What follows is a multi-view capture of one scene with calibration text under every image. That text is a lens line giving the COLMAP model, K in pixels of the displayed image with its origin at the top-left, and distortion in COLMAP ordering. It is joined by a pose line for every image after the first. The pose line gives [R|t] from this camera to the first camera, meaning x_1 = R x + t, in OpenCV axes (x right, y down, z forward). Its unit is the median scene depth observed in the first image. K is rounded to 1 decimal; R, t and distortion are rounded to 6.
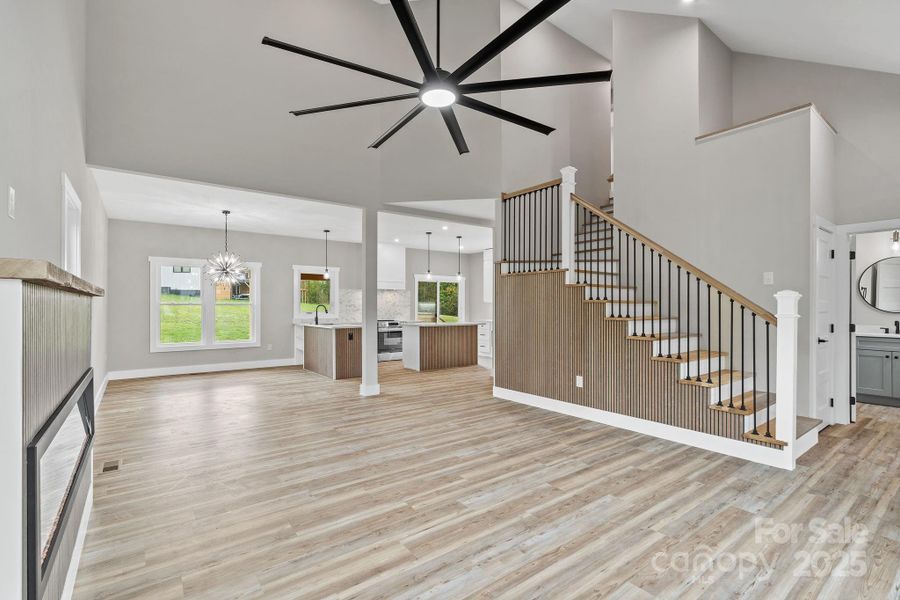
lens RADIAL K [[418.2, 0, 446.4], [0, 418.2, 304.8], [0, 0, 1]] dist [-0.003334, -0.000115]
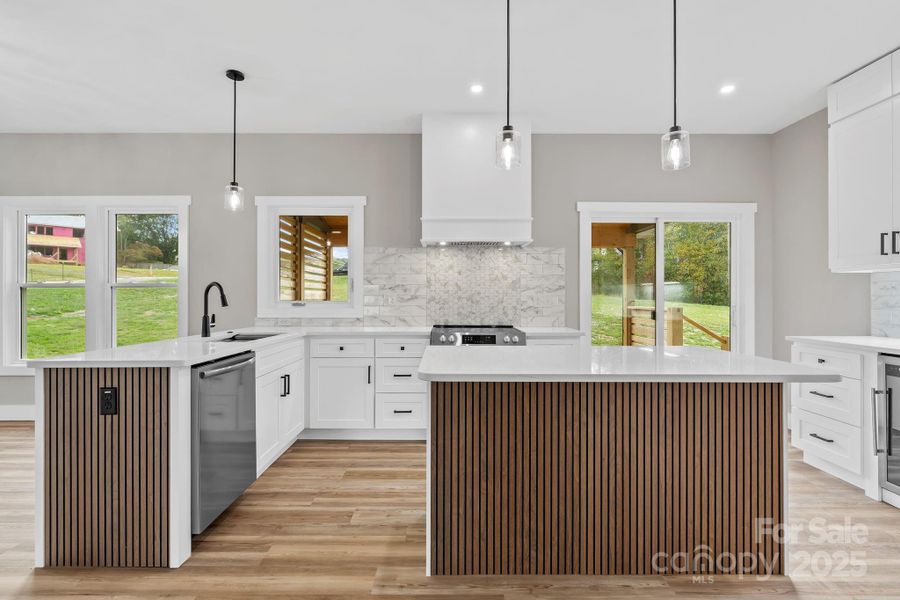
lens RADIAL K [[421.6, 0, 444.2], [0, 421.6, 296.1], [0, 0, 1]] dist [-0.018884, 0.011349]
pose [[0.796803, 0.000538, -0.604239, 0.064056], [-0.000176, 1.000000, 0.000658, 0.010519], [0.604239, -0.000418, 0.796803, 0.733968]]
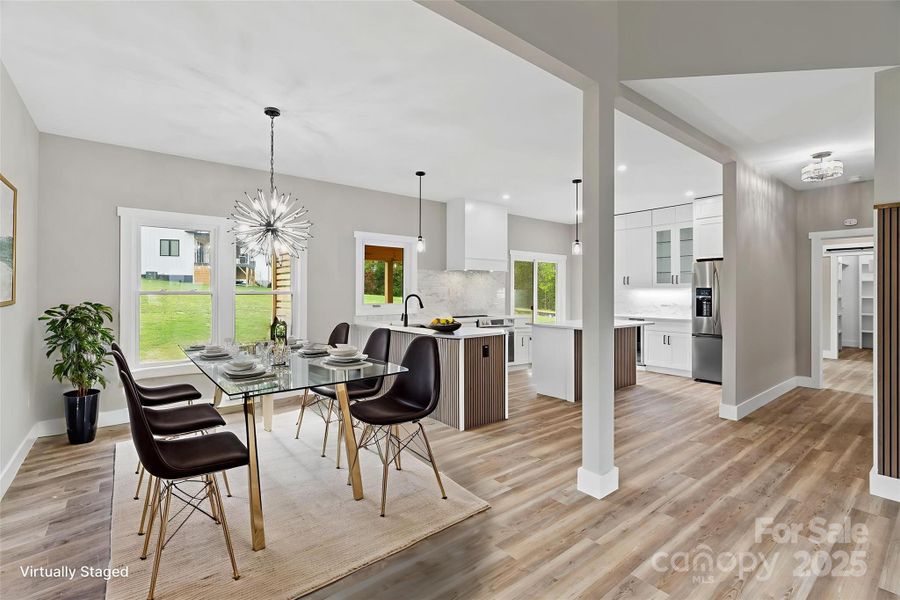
lens RADIAL K [[412.8, 0, 447.4], [0, 412.8, 294.6], [0, 0, 1]] dist [-0.001426, 0.000435]
pose [[0.999556, 0.001027, 0.029766, -0.236405], [-0.001236, 0.999975, 0.007013, -0.003172], [-0.029758, -0.007047, 0.999532, 0.353821]]
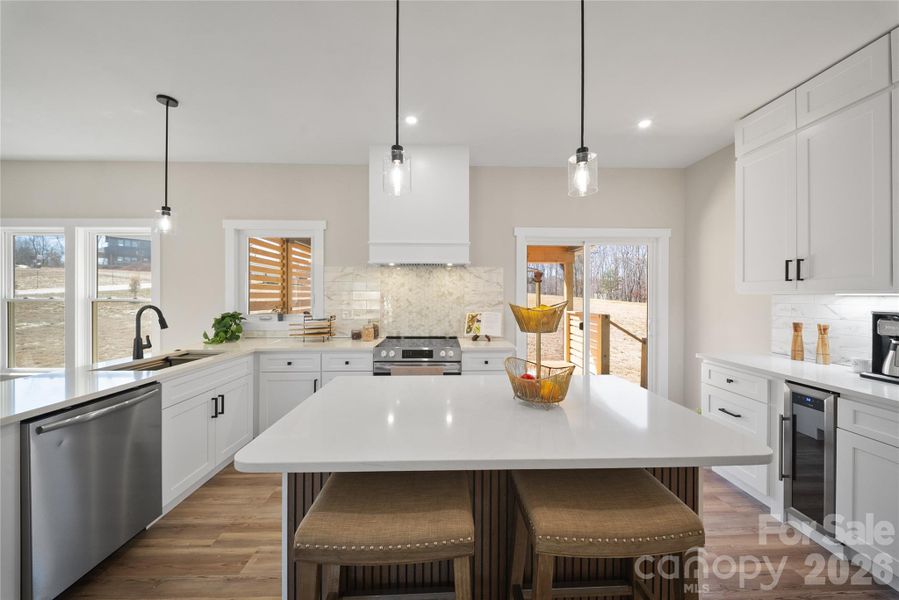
lens RADIAL K [[316.0, 0, 449.5], [0, 316.0, 300.0], [0, 0, 1]] dist [-0.001477, -0.000056]
pose [[0.814335, 0.009829, -0.580311, 0.064074], [0.000170, 0.999853, 0.017173, -0.007704], [0.580395, -0.014083, 0.814214, 0.817949]]
